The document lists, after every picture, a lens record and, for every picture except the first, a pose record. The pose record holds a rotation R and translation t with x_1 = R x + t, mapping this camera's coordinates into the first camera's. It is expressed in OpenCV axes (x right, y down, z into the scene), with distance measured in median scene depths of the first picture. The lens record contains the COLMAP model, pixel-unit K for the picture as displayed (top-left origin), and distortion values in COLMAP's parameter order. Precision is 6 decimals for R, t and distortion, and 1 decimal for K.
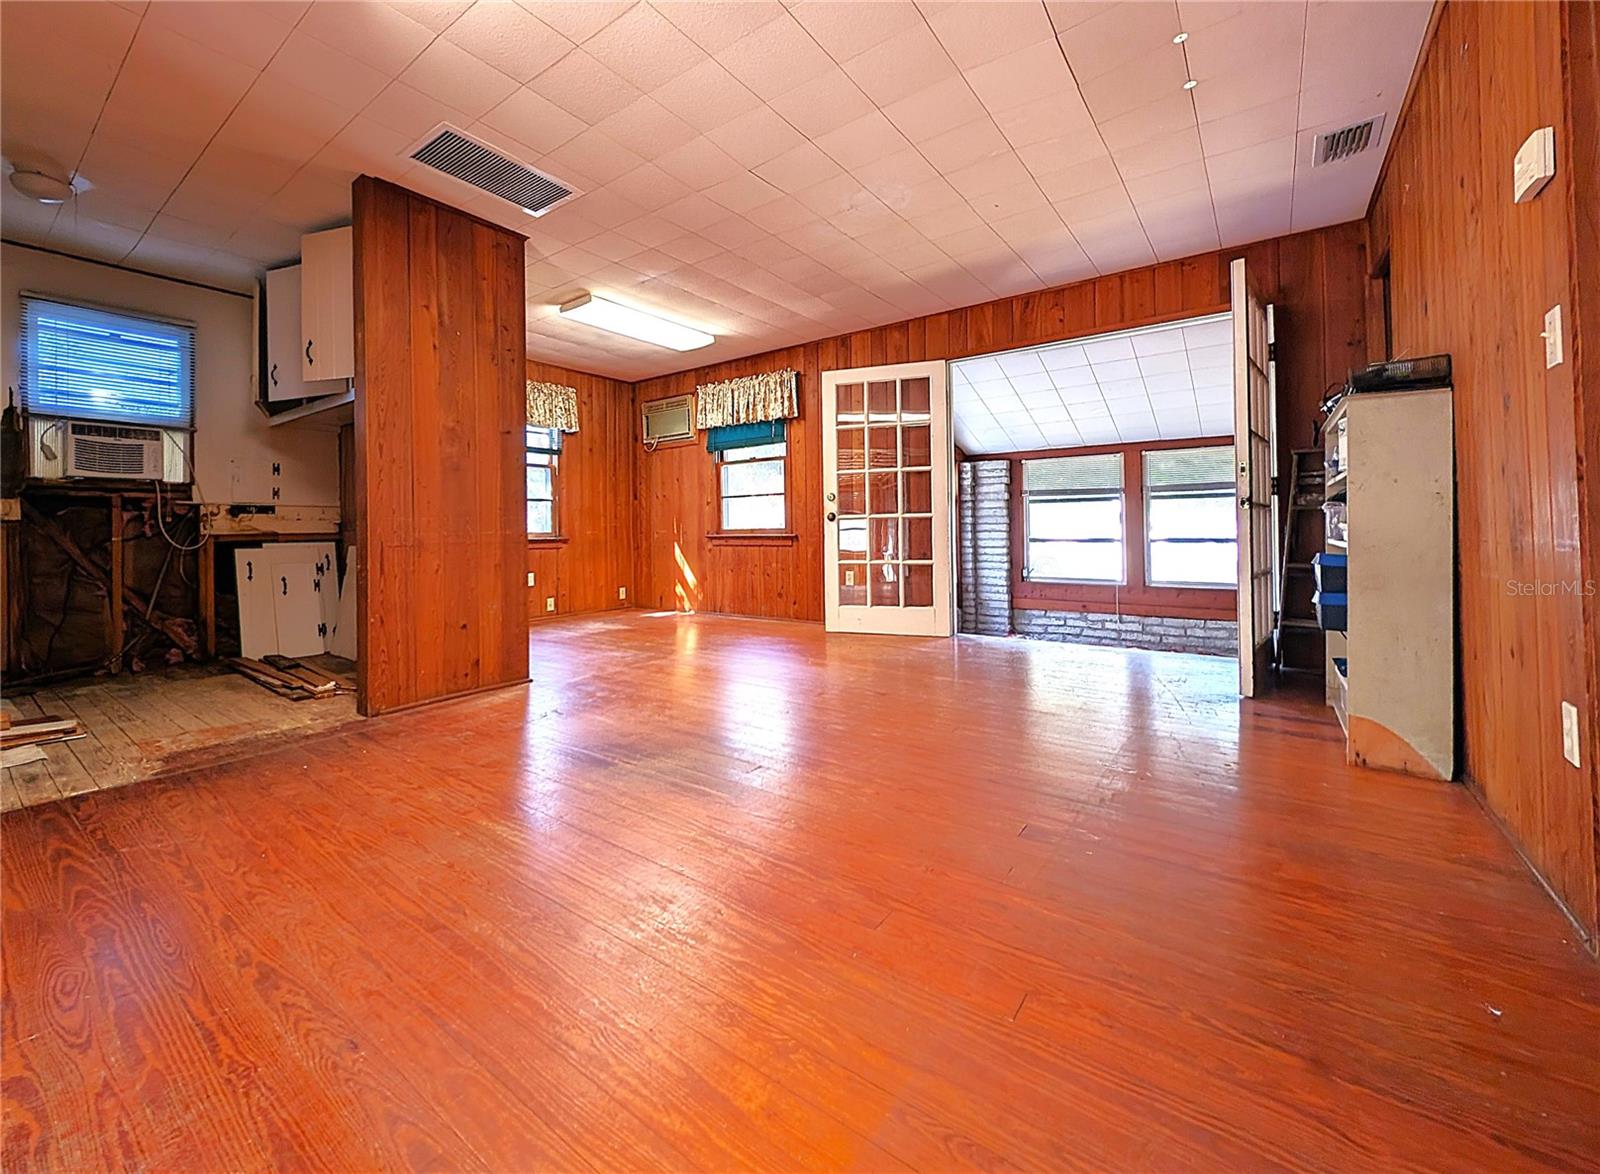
lens RADIAL K [[658.5, 0, 708.1], [0, 658.5, 530.4], [0, 0, 1]] dist [0.005039, 0.000150]
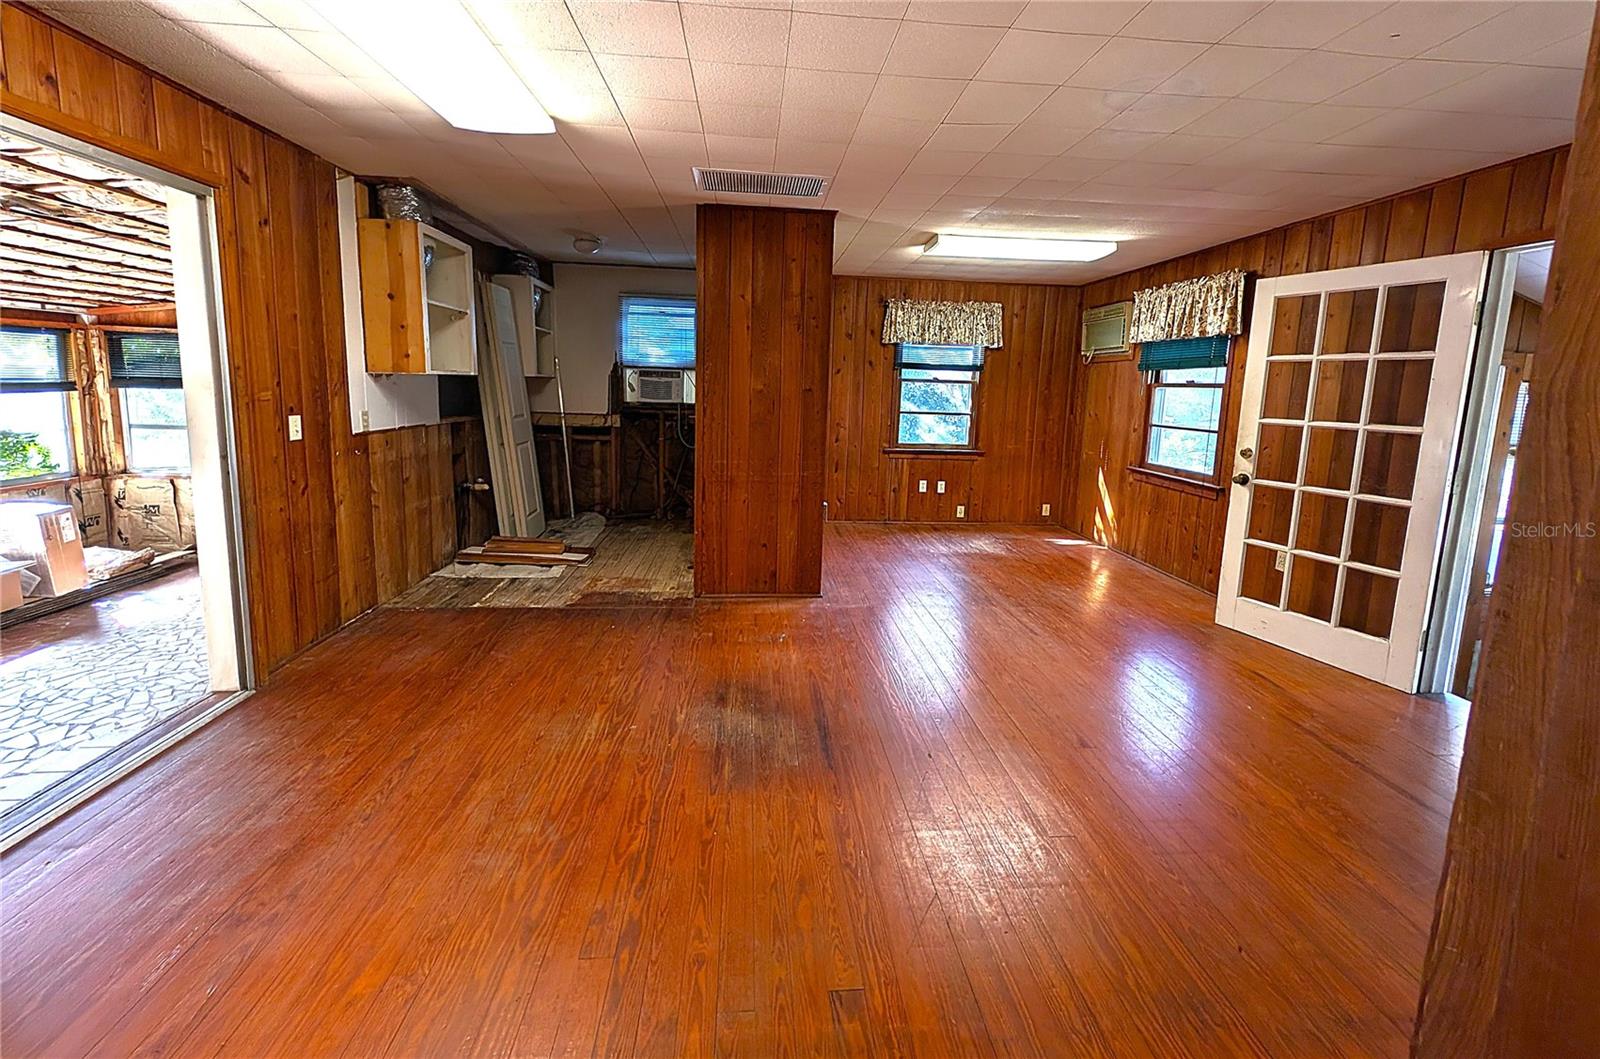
lens RADIAL K [[603.7, 0, 800.4], [0, 603.7, 459.9], [0, 0, 1]] dist [0.002151, -0.000571]
pose [[0.692095, 0.124144, -0.711051, 0.279727], [-0.031658, 0.989371, 0.141923, -0.106615], [0.721112, -0.075714, 0.688669, 0.141896]]
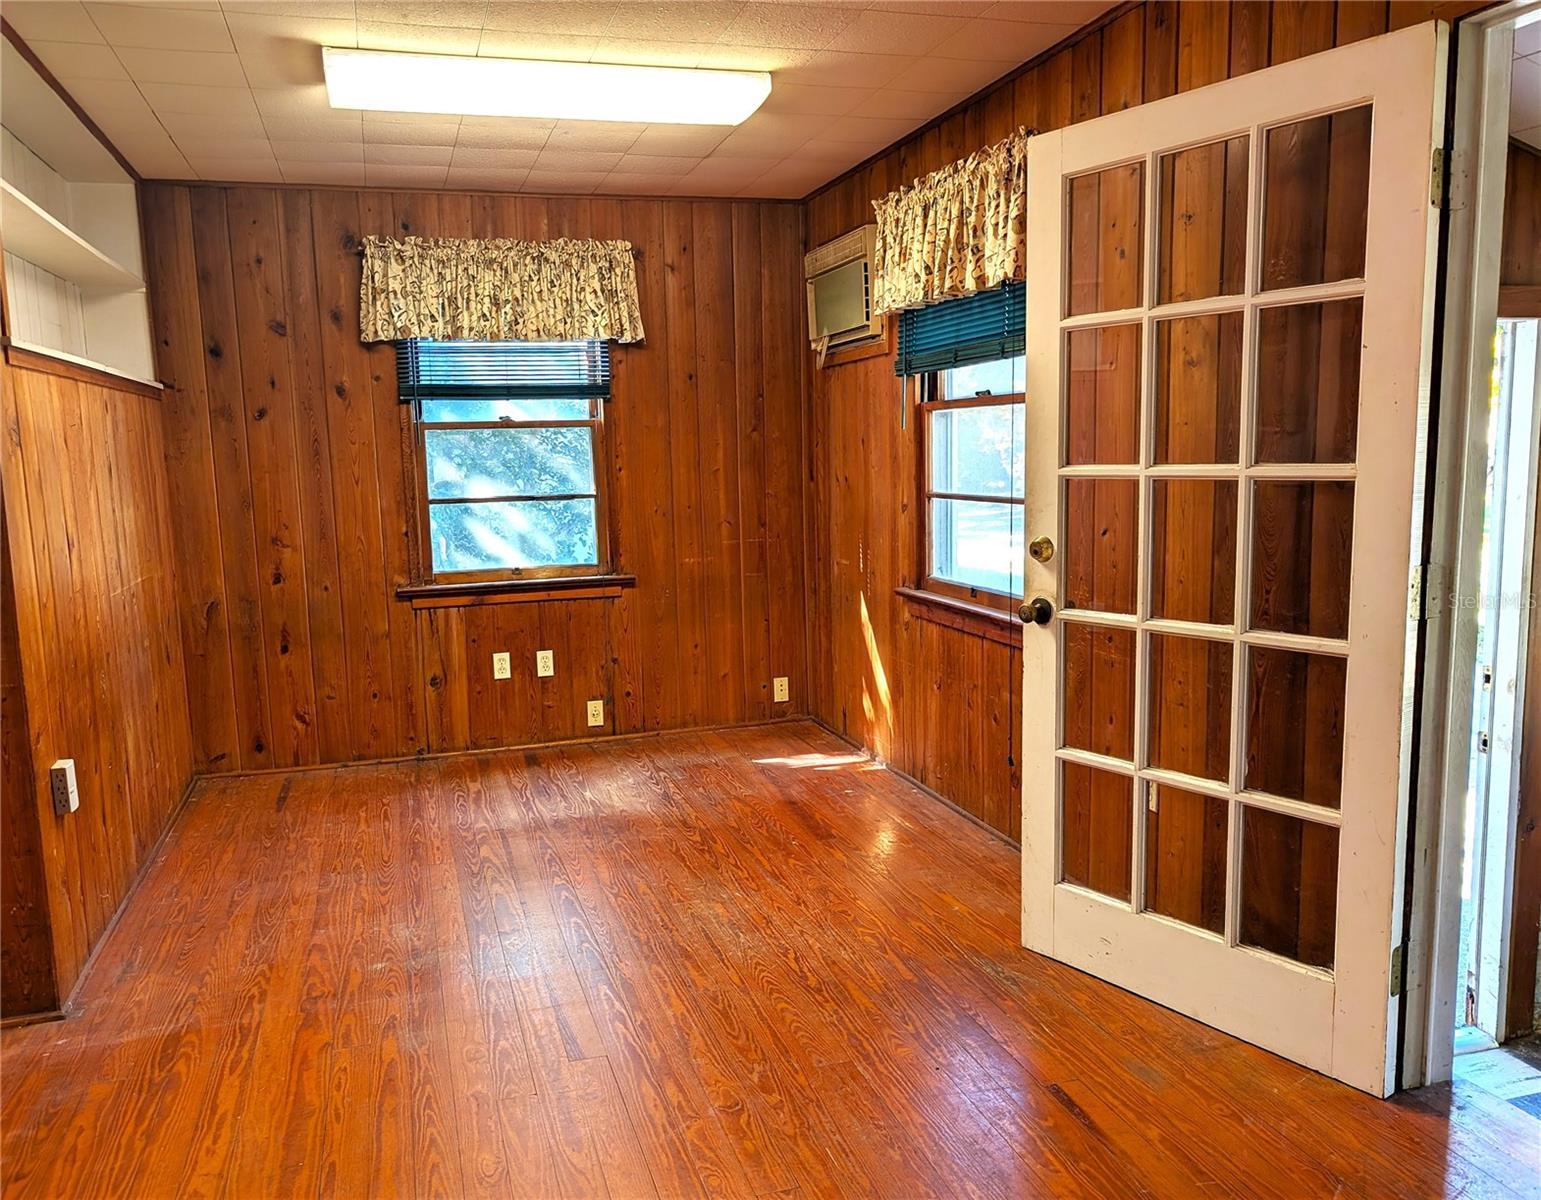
lens RADIAL K [[1147.5, 0, 754.4], [0, 1147.5, 600.2], [0, 0, 1]] dist [0.033525, -0.000334]
pose [[0.829171, 0.066530, -0.555022, 0.328586], [0.022744, 0.988055, 0.152415, -0.098338], [0.558533, -0.139001, 0.817753, 0.400819]]
